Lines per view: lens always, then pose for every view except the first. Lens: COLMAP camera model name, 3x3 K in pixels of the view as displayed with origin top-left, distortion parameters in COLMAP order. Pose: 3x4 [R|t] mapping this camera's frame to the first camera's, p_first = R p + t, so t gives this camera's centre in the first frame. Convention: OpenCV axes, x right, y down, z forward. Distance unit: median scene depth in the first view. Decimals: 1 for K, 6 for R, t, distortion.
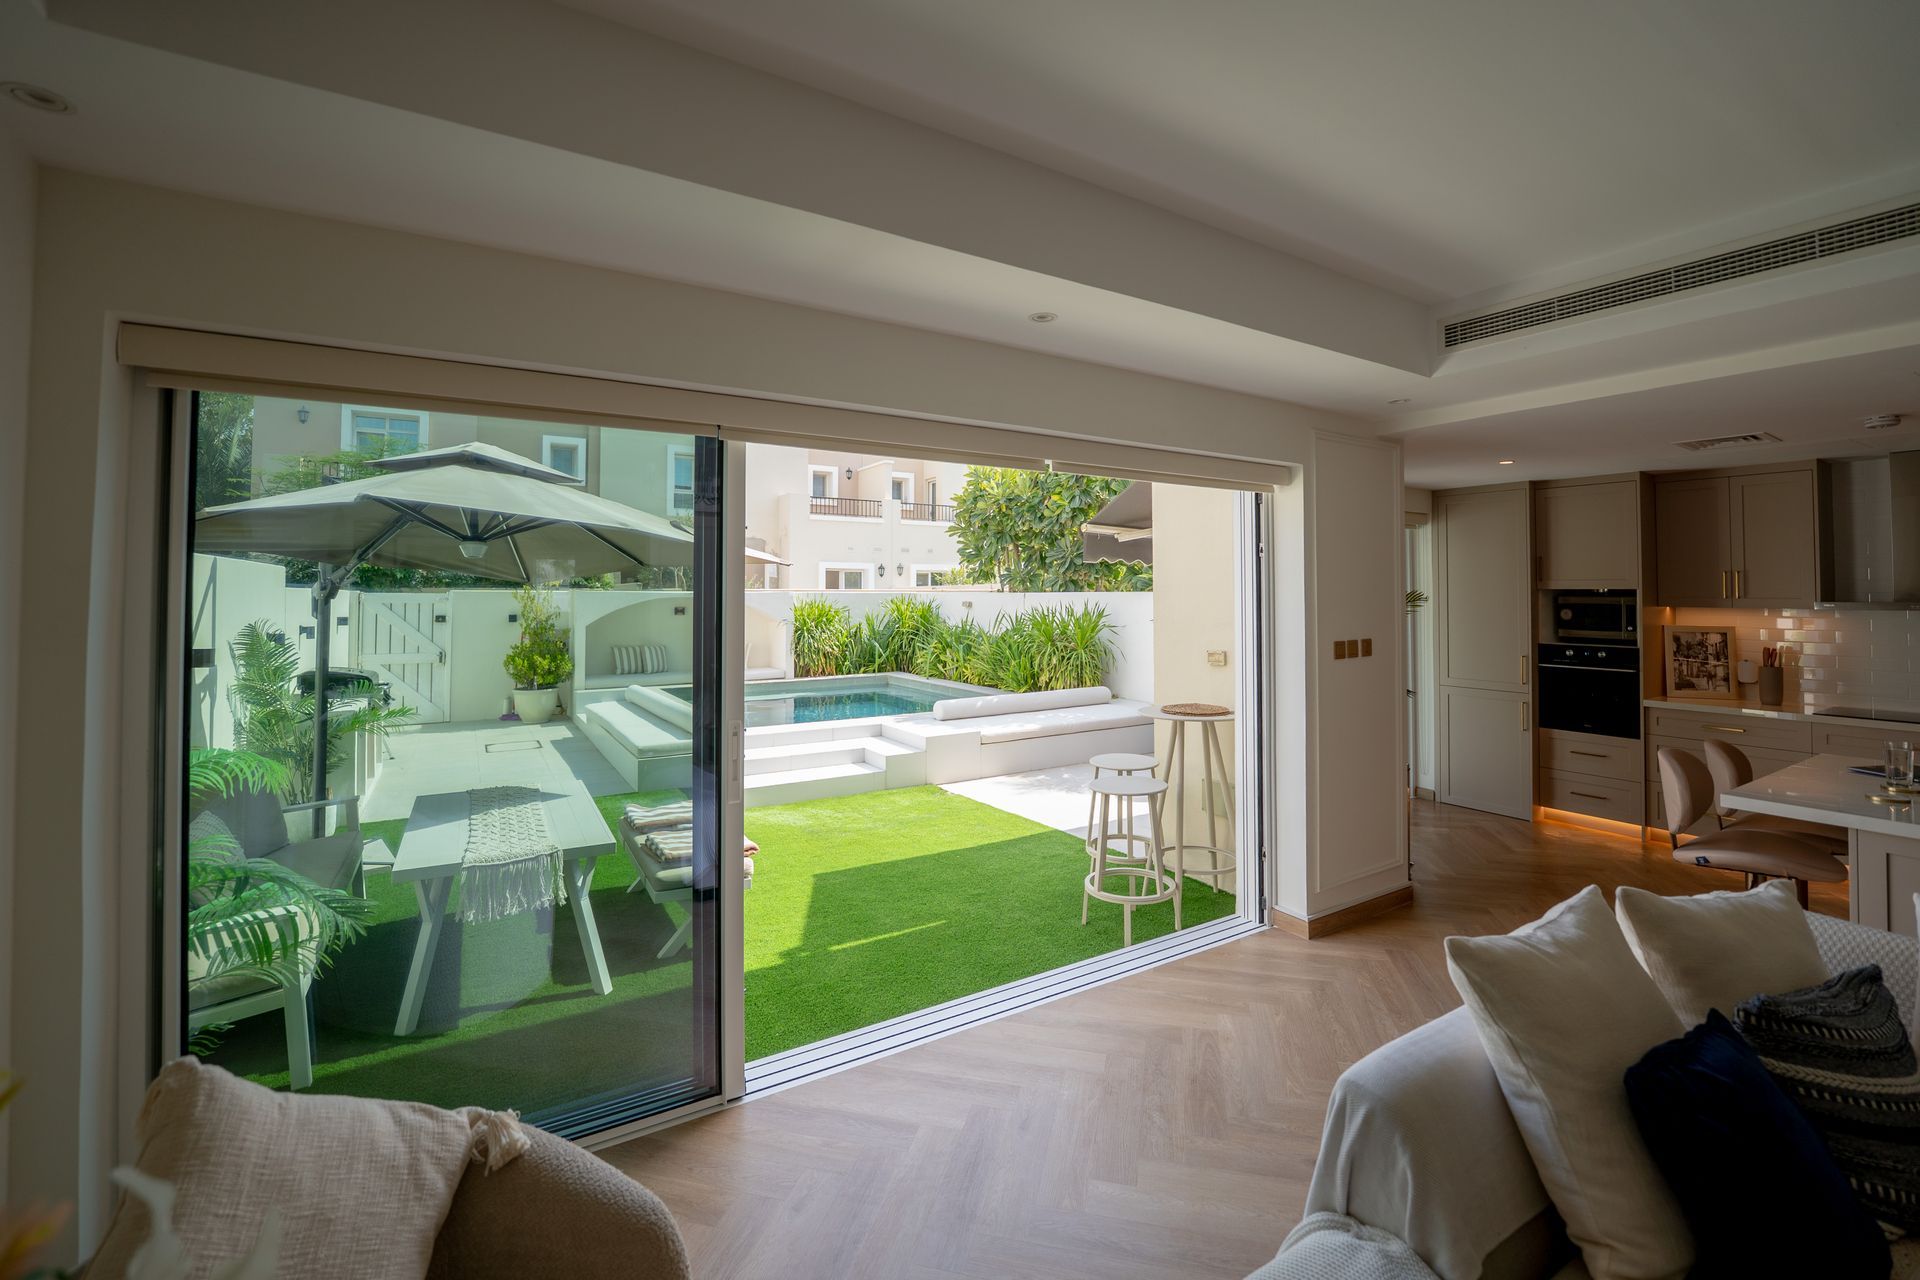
lens RADIAL K [[831.3, 0, 935.4], [0, 831.3, 568.7], [0, 0, 1]] dist [-0.028493, 0.001751]
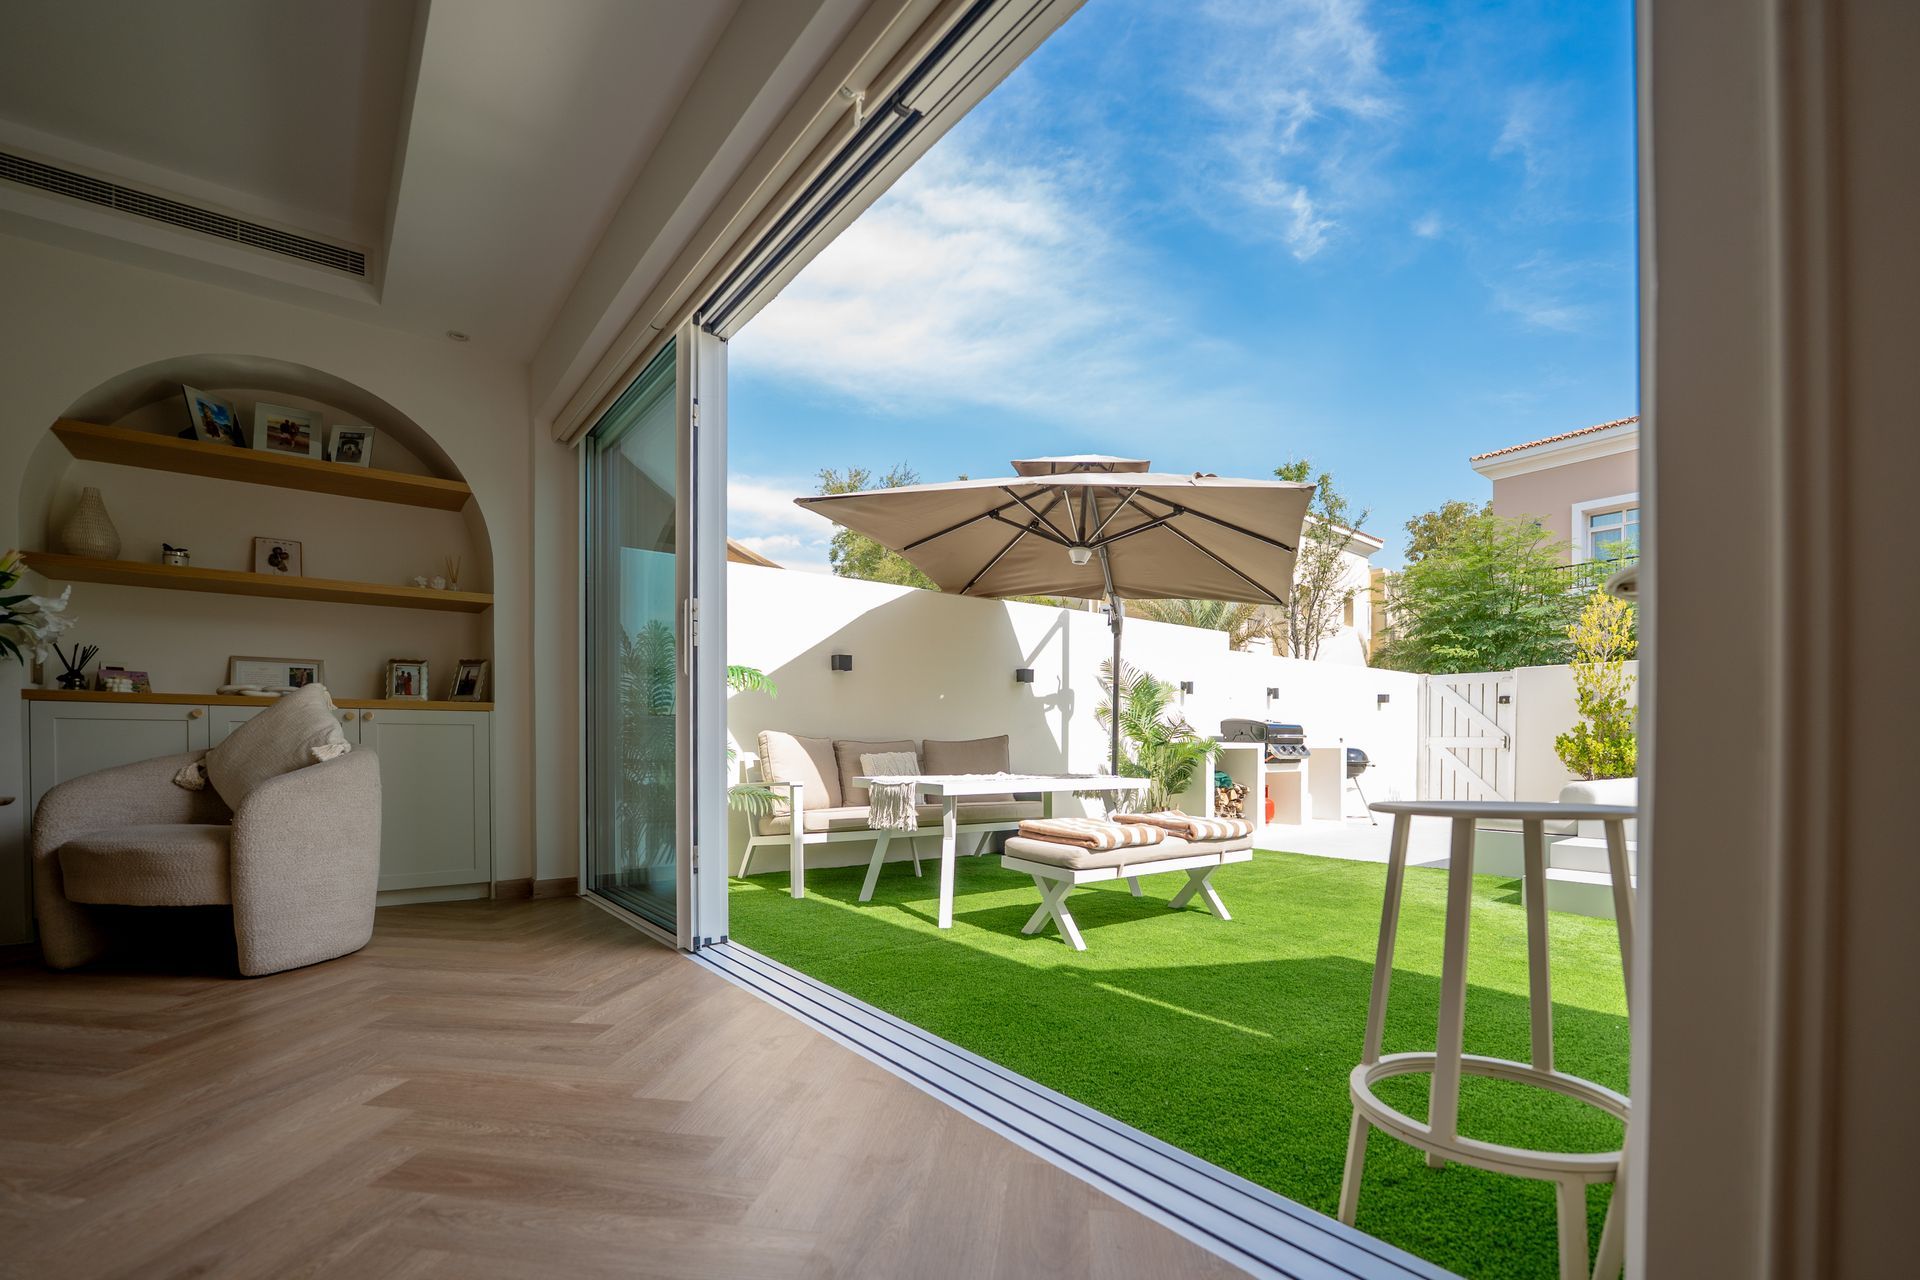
lens RADIAL K [[831.3, 0, 951.3], [0, 831.3, 737.9], [0, 0, 1]] dist [-0.028493, 0.001751]
pose [[0.119551, -0.007162, -0.992802, 0.409656], [0.021620, 0.999756, -0.004609, 0.180729], [0.992593, -0.020914, 0.119676, 0.576101]]
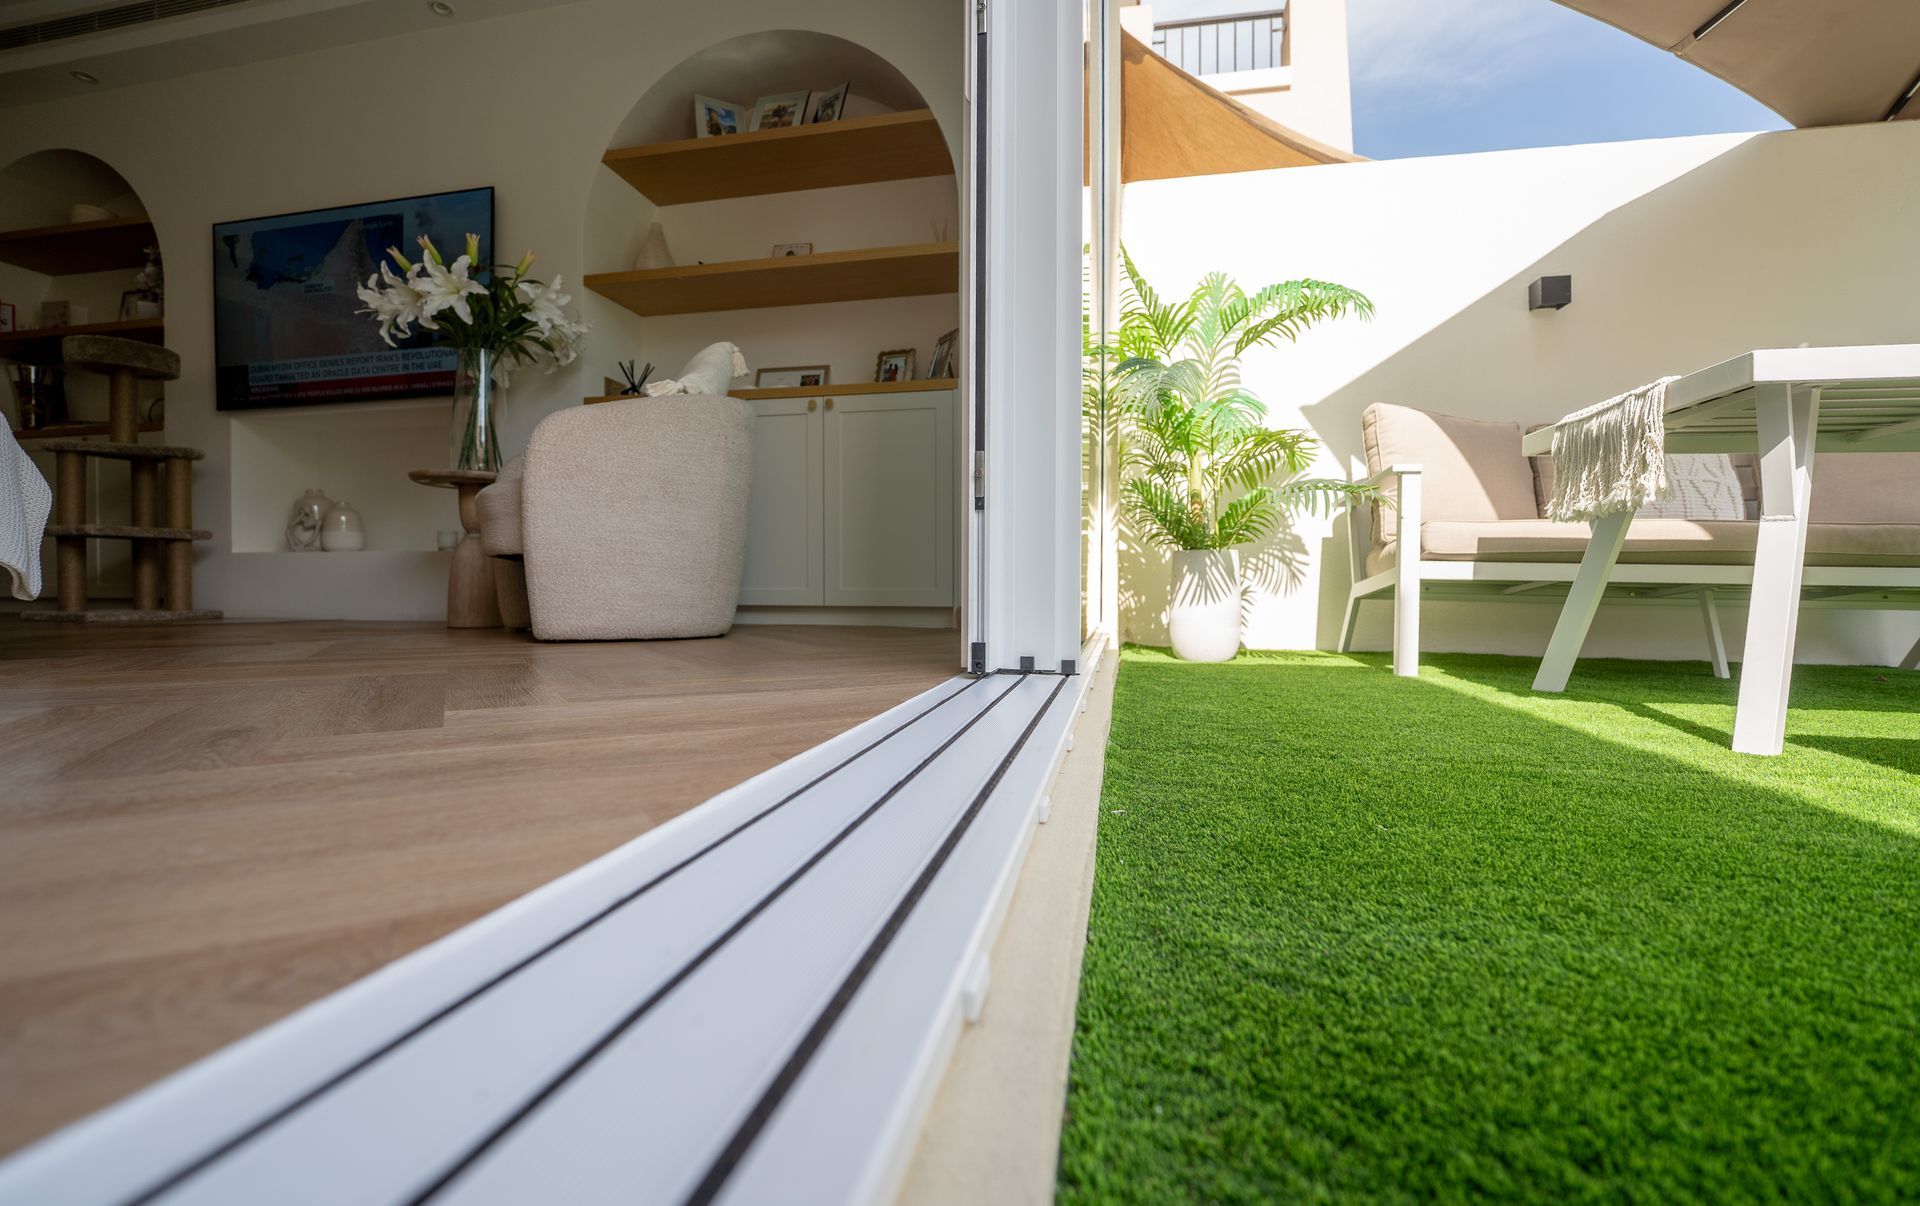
lens RADIAL K [[781.1, 0, 961.0], [0, 781.1, 611.6], [0, 0, 1]] dist [-0.021372, 0.000037]
pose [[-0.678244, 0.028063, -0.734301, 0.057844], [0.017108, 0.999603, 0.022400, 0.282245], [0.734638, 0.002630, -0.678455, 0.629440]]
